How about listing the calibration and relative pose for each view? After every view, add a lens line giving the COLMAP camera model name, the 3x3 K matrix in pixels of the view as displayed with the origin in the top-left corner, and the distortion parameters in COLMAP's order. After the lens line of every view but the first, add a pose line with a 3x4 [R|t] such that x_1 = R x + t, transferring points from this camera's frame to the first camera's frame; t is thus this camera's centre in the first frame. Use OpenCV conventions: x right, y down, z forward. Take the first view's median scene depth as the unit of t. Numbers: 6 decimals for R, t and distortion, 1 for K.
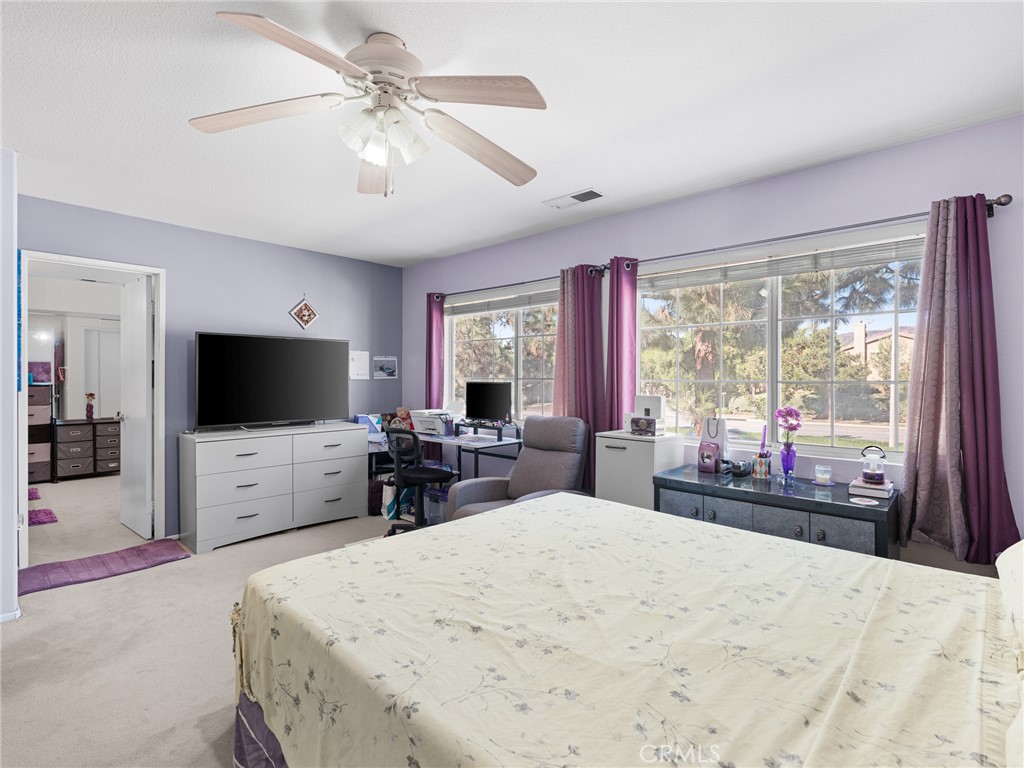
lens RADIAL K [[499.8, 0, 512.0], [0, 499.8, 384.0], [0, 0, 1]] dist [-0.000972, -0.000275]
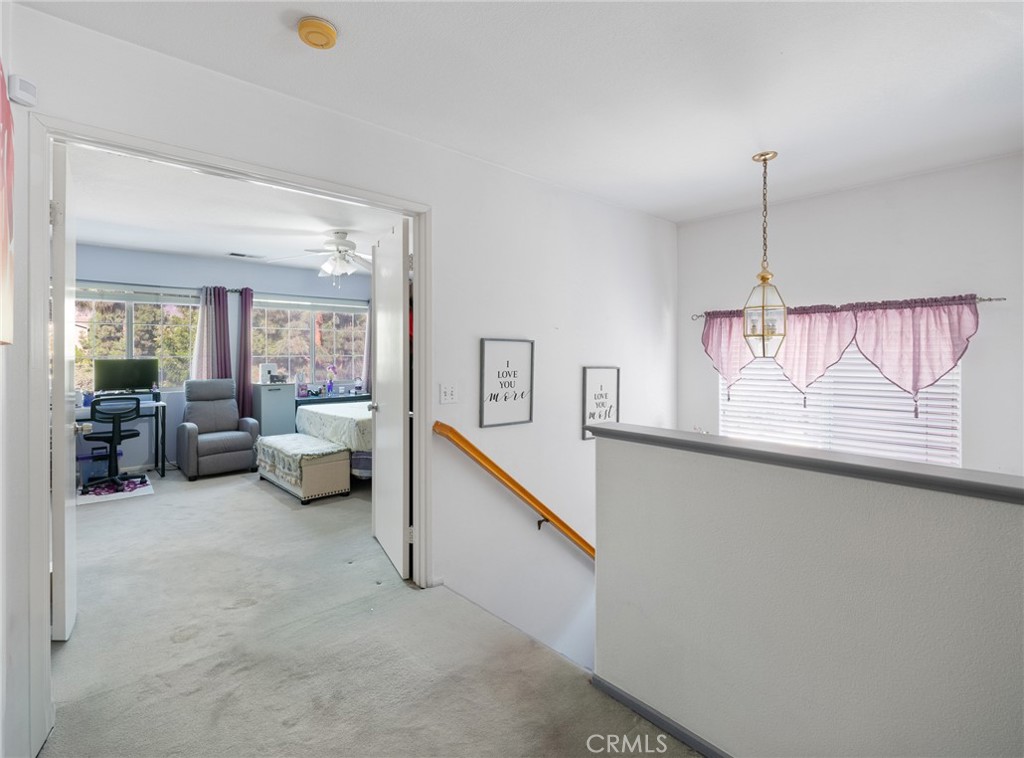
lens RADIAL K [[491.5, 0, 483.7], [0, 491.5, 353.4], [0, 0, 1]] dist [0.000183, 0.000159]
pose [[0.114815, -0.004450, 0.993377, -1.225844], [0.018336, 0.999829, 0.002360, -0.004278], [-0.993218, 0.017944, 0.114877, -0.024444]]
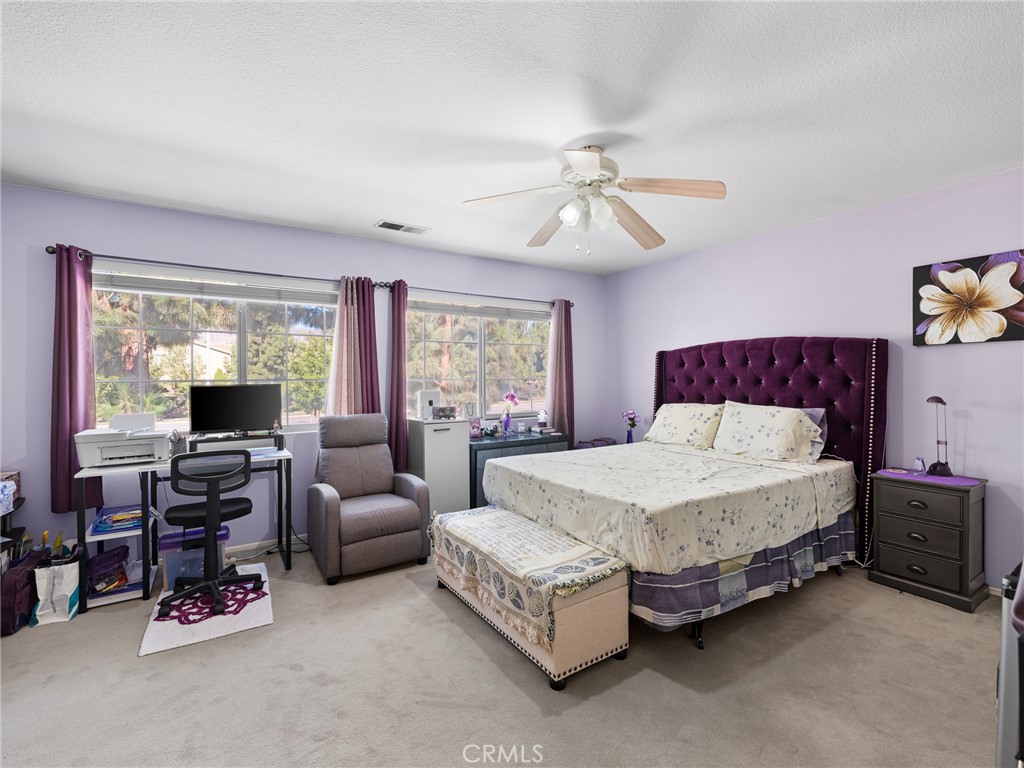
lens RADIAL K [[465.9, 0, 514.3], [0, 465.9, 382.5], [0, 0, 1]] dist [-0.001660, 0.000620]
pose [[0.245958, -0.017205, 0.969128, -0.721946], [0.019257, 0.999732, 0.012861, -0.008416], [-0.969089, 0.015499, 0.246223, 0.383631]]
